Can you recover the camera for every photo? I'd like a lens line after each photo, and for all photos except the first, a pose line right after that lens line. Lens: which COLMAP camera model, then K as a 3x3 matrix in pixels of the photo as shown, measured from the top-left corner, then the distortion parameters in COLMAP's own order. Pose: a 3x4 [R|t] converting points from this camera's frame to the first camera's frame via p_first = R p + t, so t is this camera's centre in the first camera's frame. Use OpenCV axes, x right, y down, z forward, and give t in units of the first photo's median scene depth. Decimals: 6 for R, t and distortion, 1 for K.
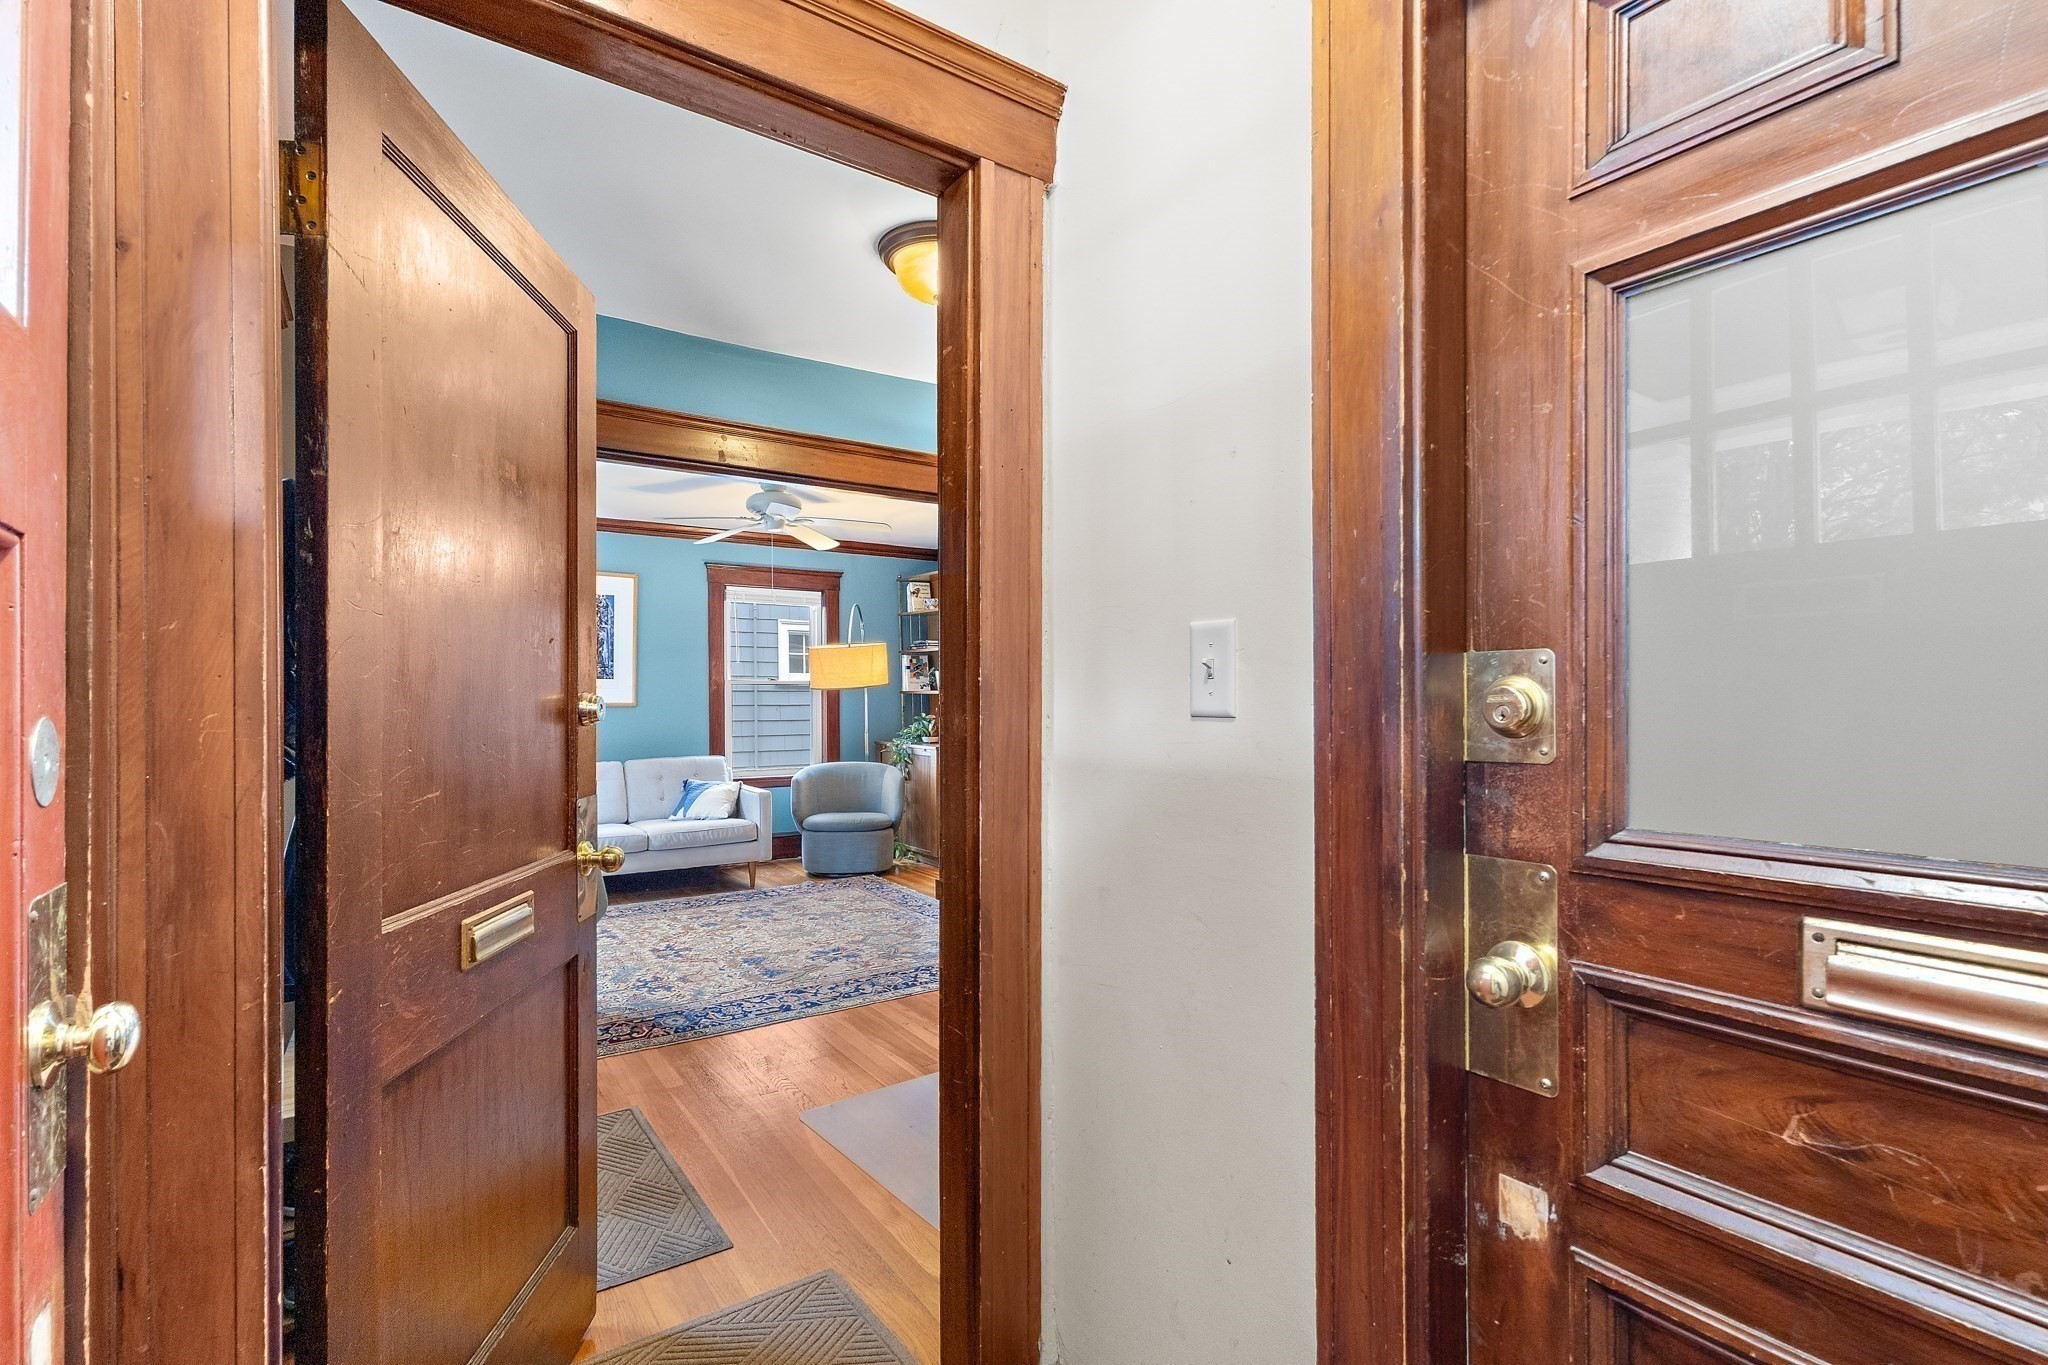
lens RADIAL K [[947.3, 0, 1024.9], [0, 947.3, 700.7], [0, 0, 1]] dist [0.000537, 0.002923]
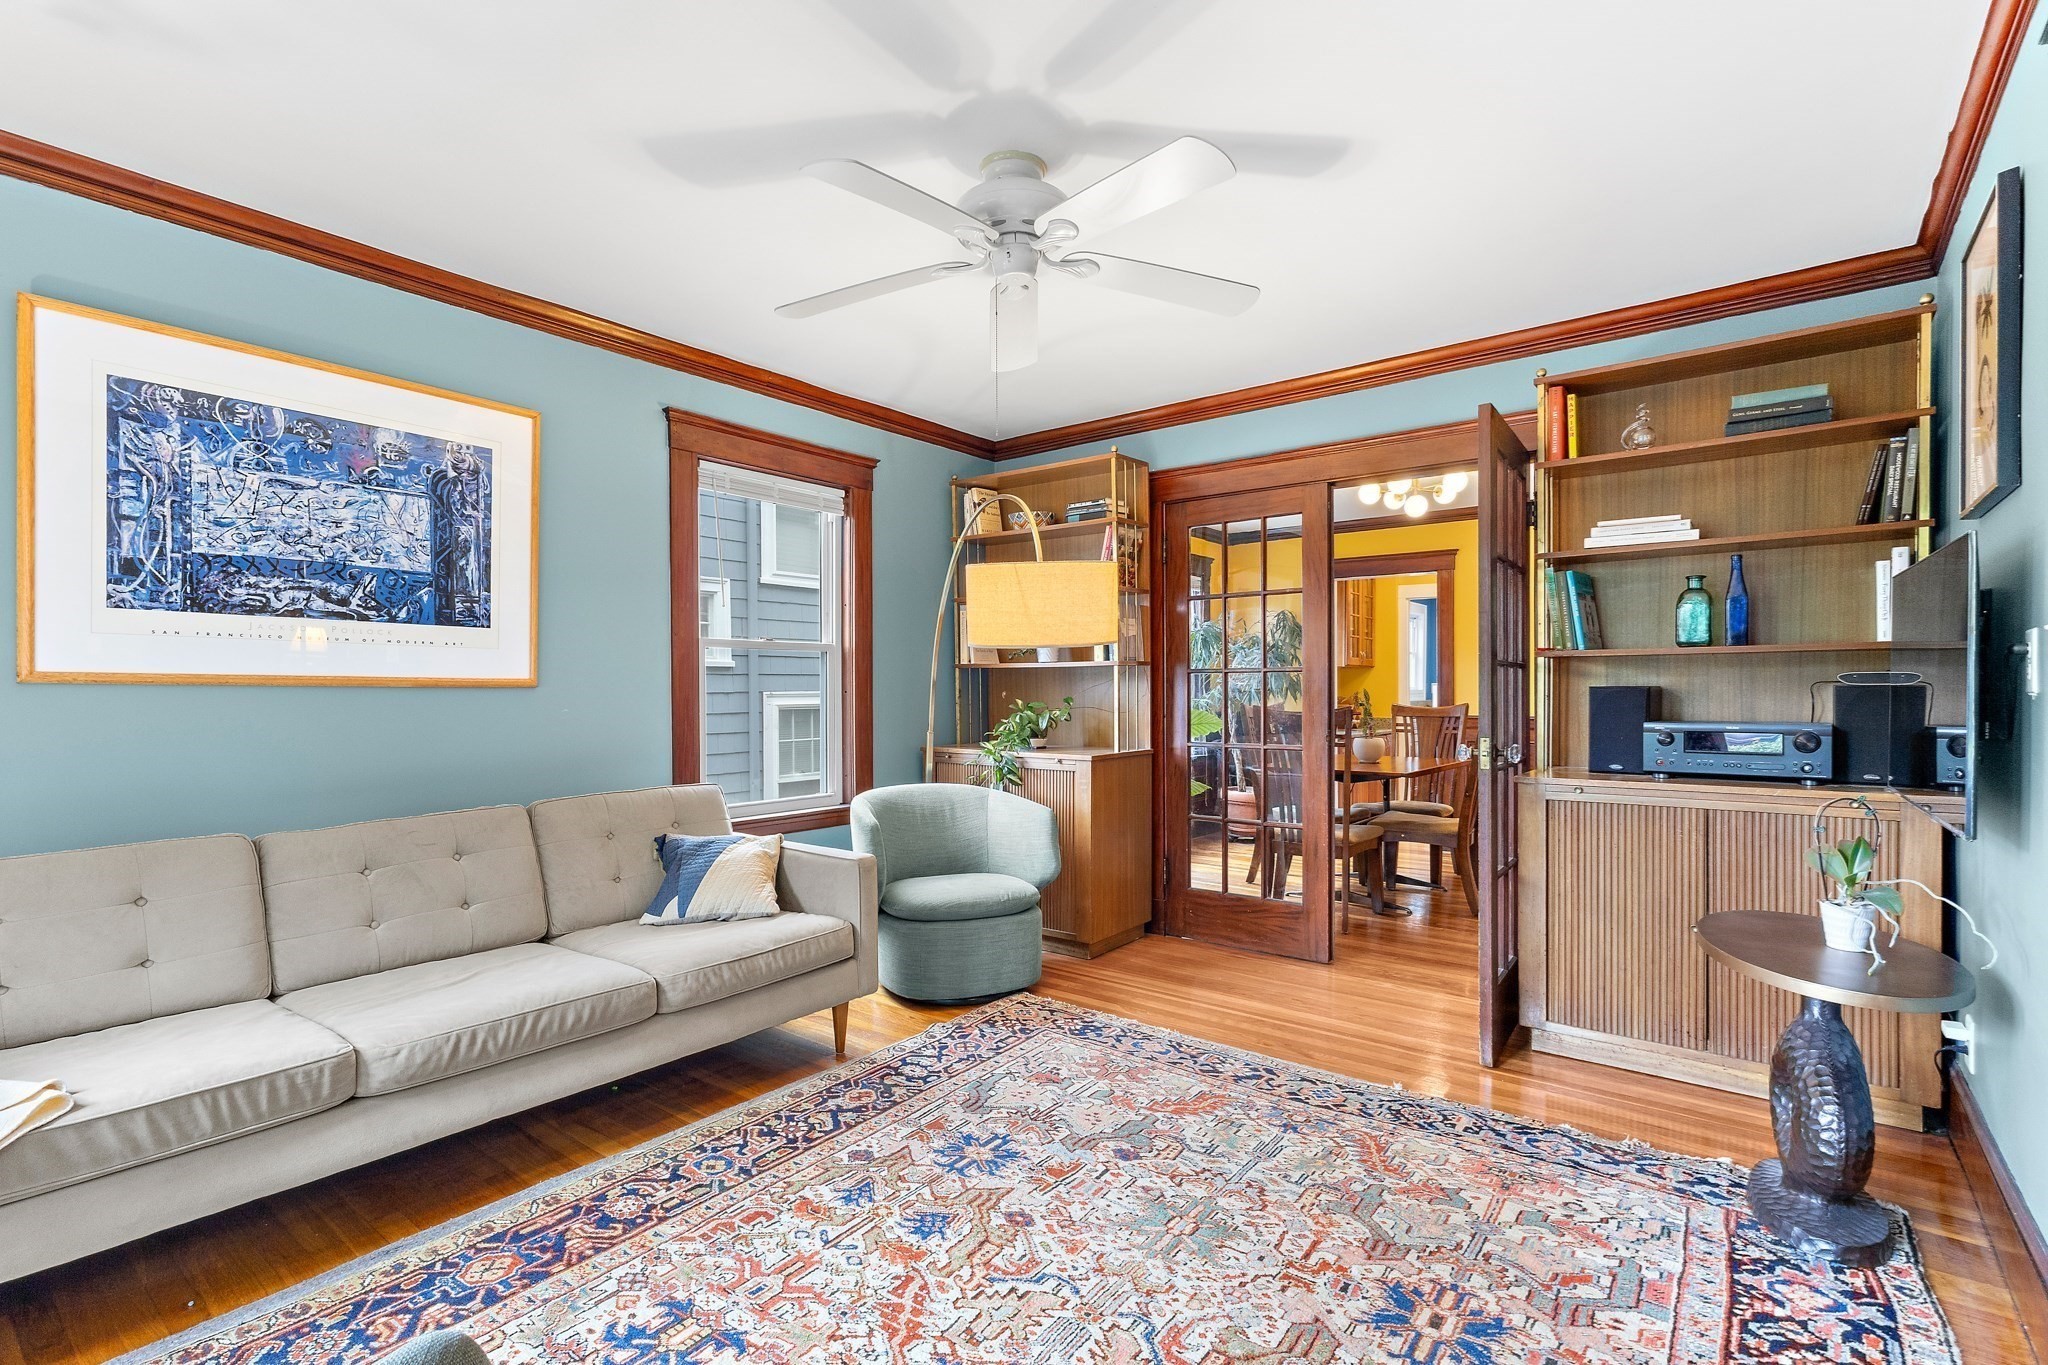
lens RADIAL K [[947.3, 0, 1017.6], [0, 947.3, 692.0], [0, 0, 1]] dist [0.000537, 0.002923]
pose [[0.955281, -0.001942, 0.295695, -0.419837], [0.002663, 0.999994, -0.002035, 0.014332], [-0.295689, 0.002731, 0.955280, 0.614001]]
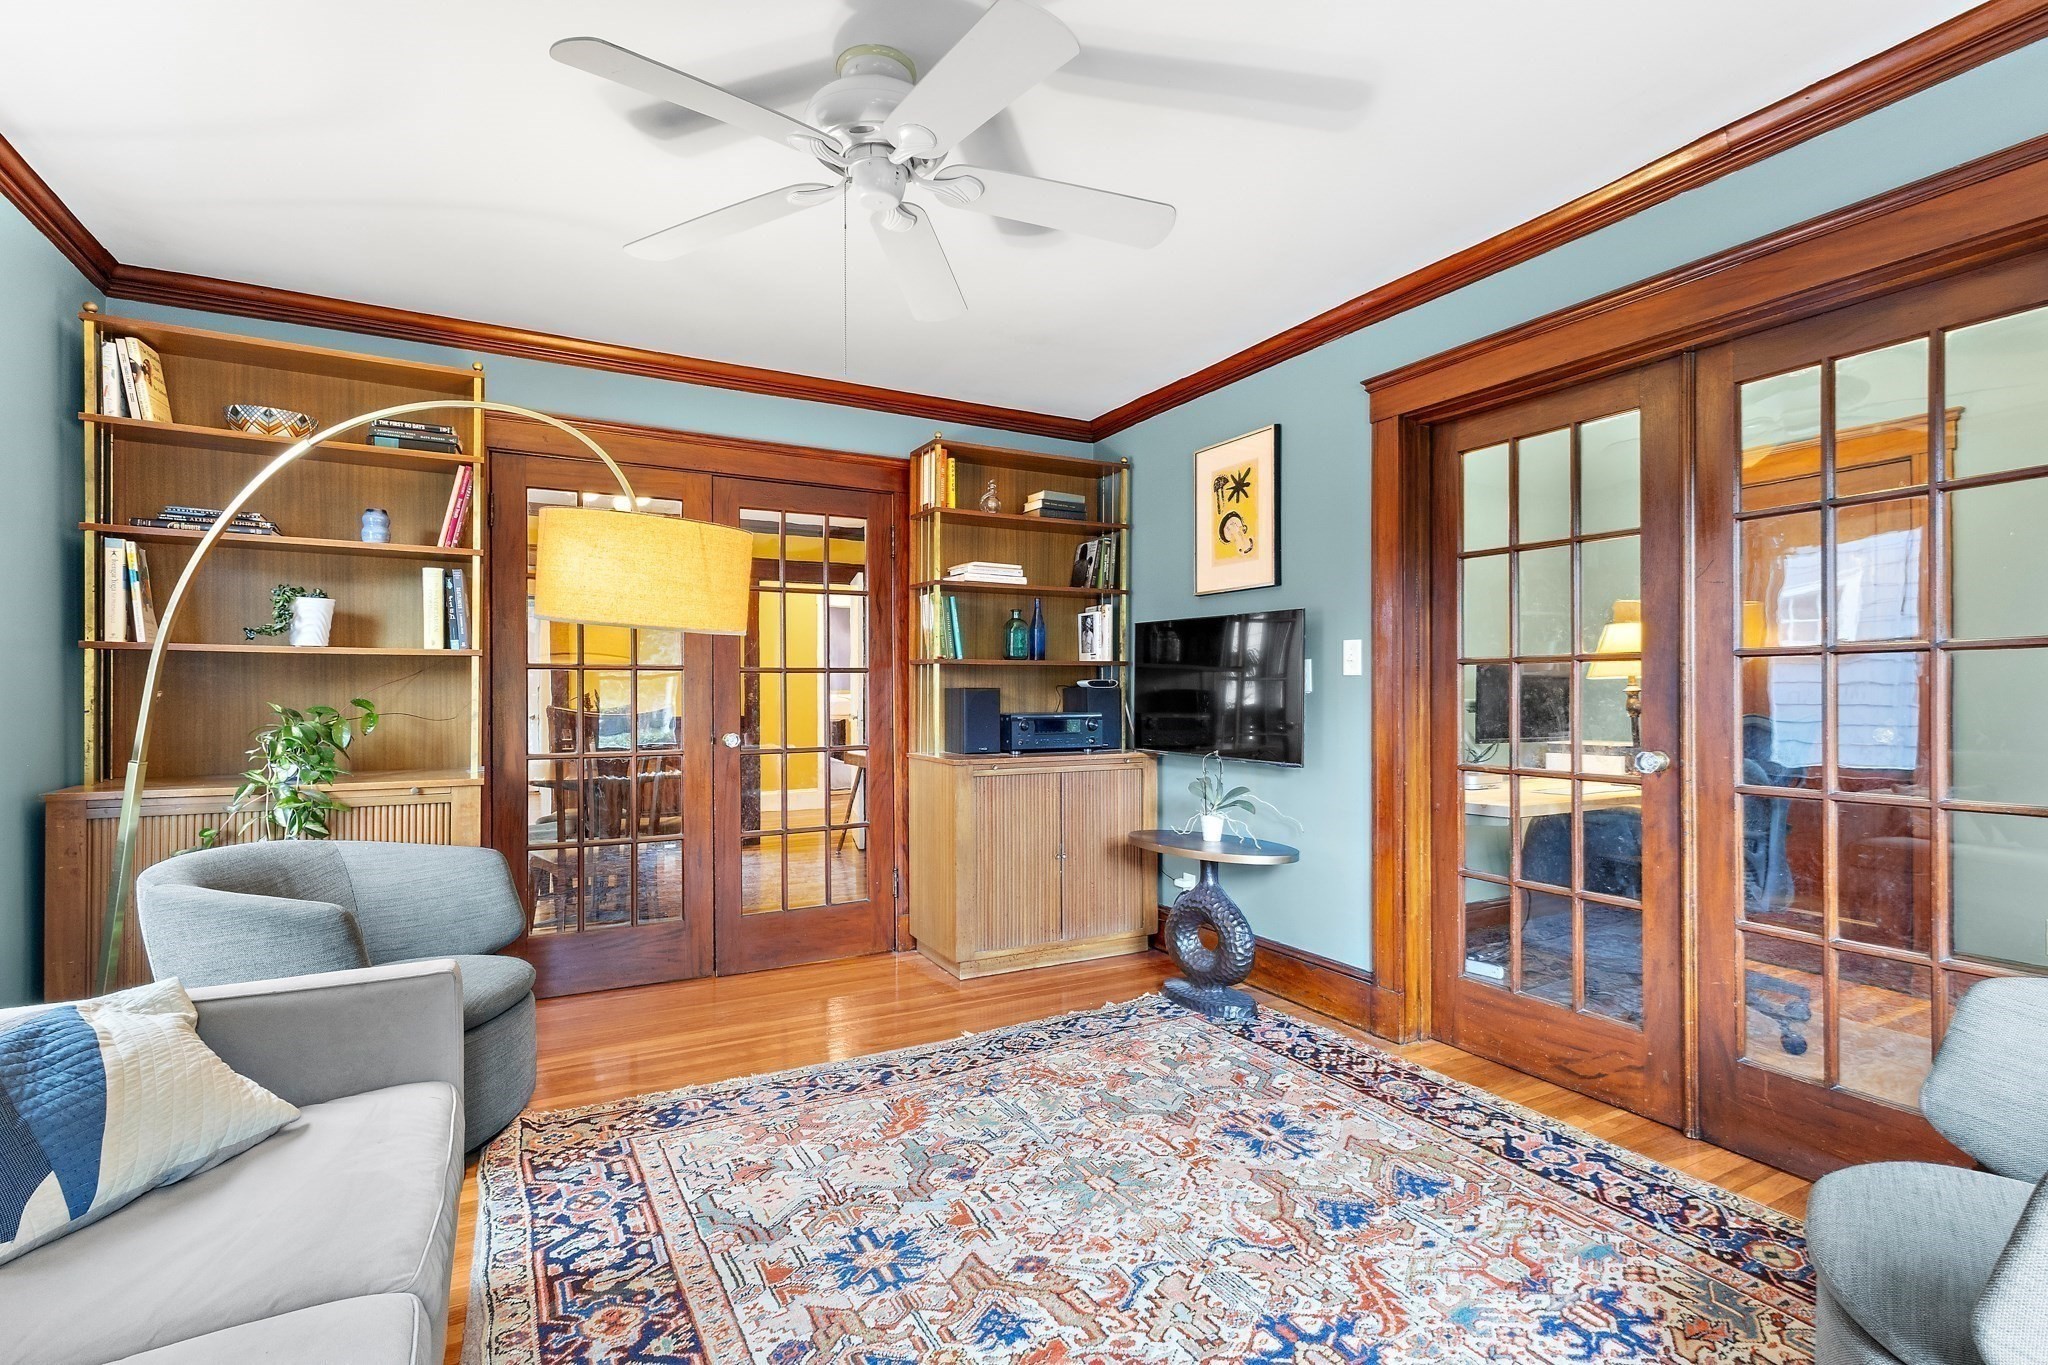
lens RADIAL K [[947.3, 0, 1025.6], [0, 947.3, 678.1], [0, 0, 1]] dist [0.000537, 0.002923]
pose [[0.104666, 0.017779, 0.994349, -0.670544], [0.005584, 0.999814, -0.018465, 0.017639], [-0.994492, 0.007485, 0.104547, 0.963423]]
